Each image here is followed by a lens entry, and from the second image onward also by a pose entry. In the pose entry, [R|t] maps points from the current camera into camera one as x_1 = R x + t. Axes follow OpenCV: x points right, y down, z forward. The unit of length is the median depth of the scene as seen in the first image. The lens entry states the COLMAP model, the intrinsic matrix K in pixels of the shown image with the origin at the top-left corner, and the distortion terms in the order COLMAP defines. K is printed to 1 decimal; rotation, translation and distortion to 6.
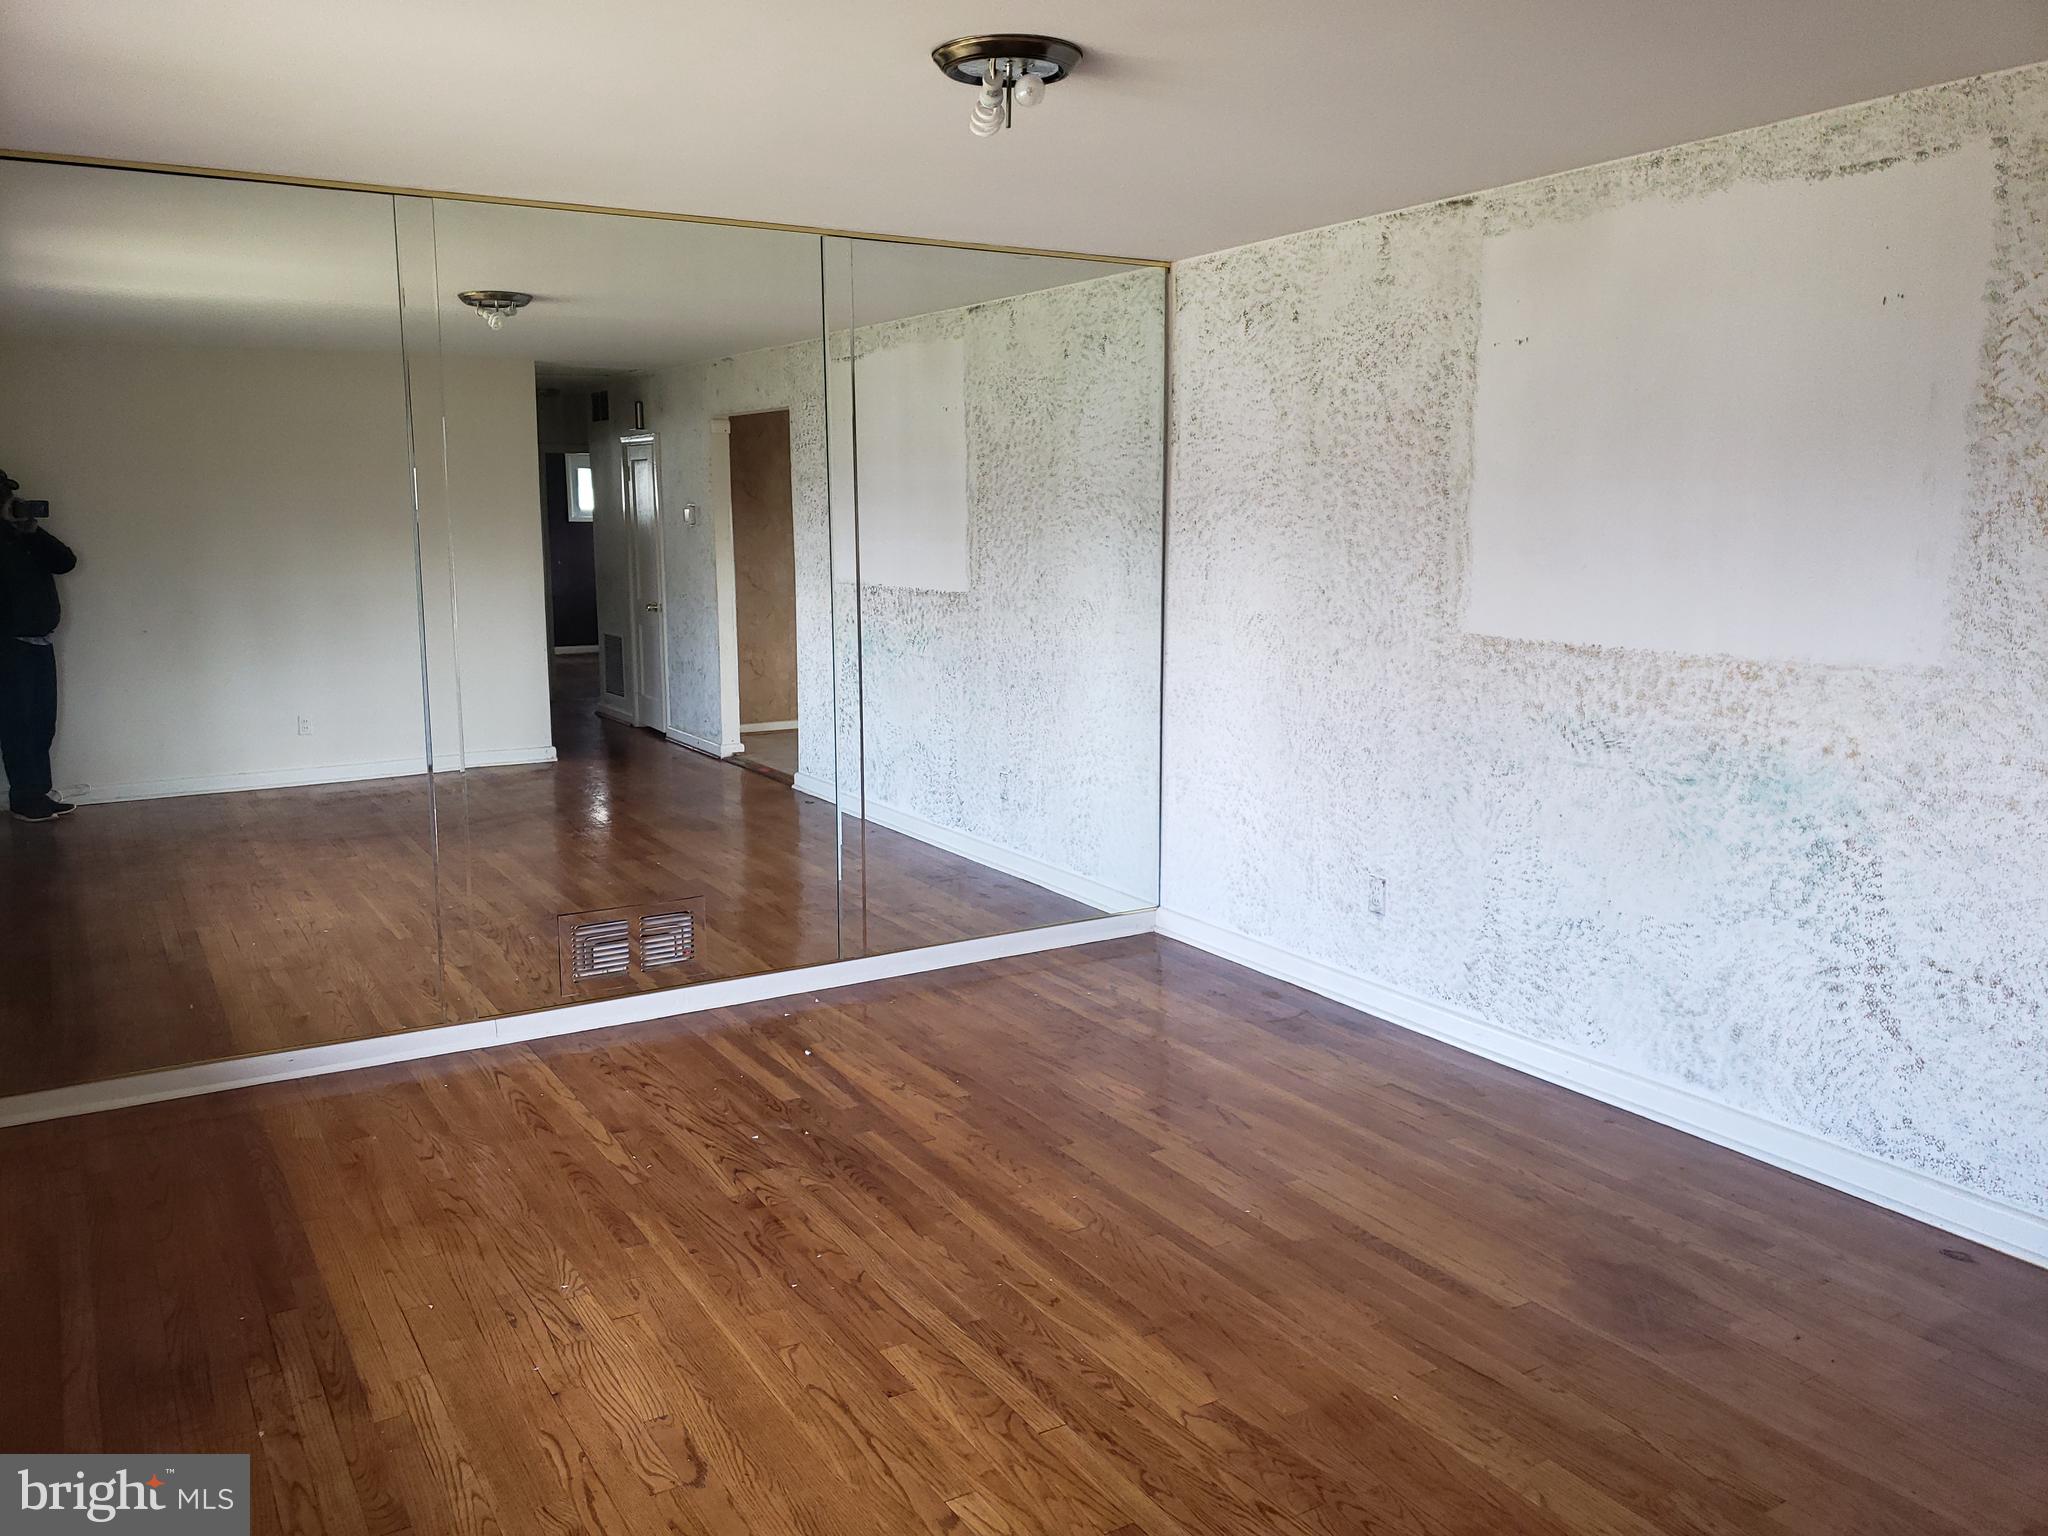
lens RADIAL K [[1584.6, 0, 1018.0], [0, 1584.6, 739.0], [0, 0, 1]] dist [-0.005238, -0.005781]
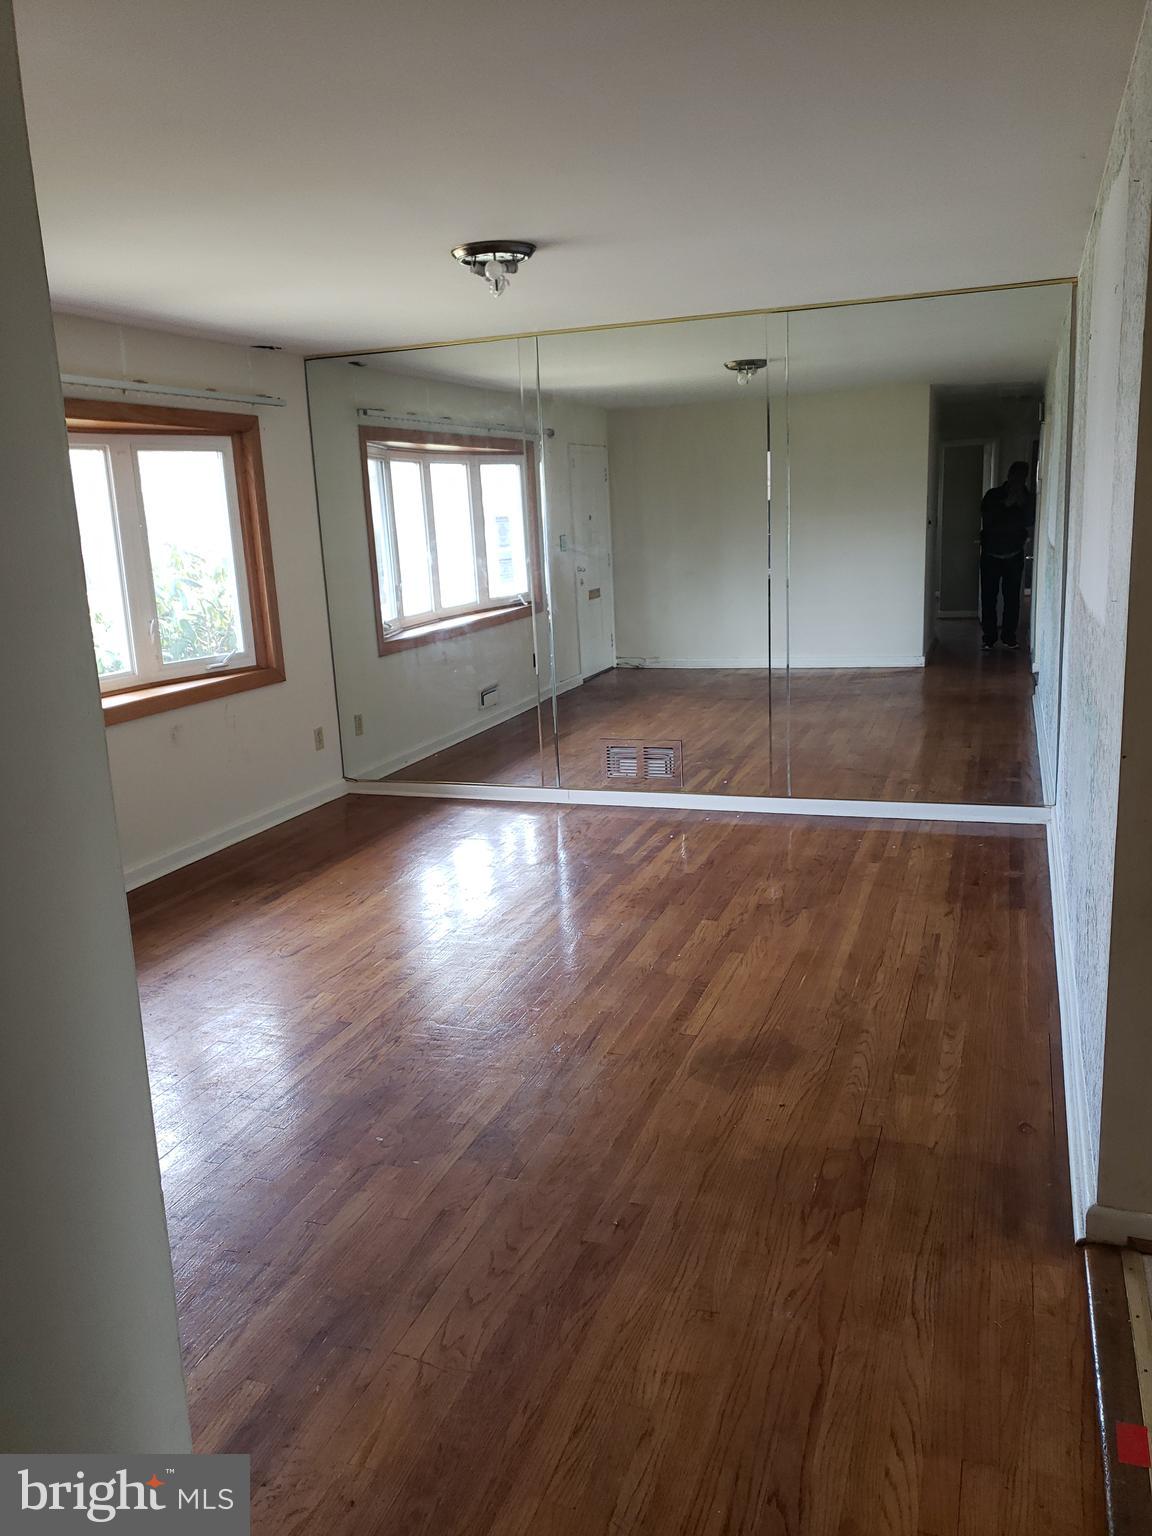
lens RADIAL K [[1191.3, 0, 576.0], [0, 1191.3, 768.0], [0, 0, 1]] dist [0.023658, -0.000196]
pose [[0.646828, 0.144849, -0.748754, 0.769410], [-0.071420, 0.988988, 0.129625, -0.030715], [0.759285, -0.030369, 0.650050, 0.116279]]
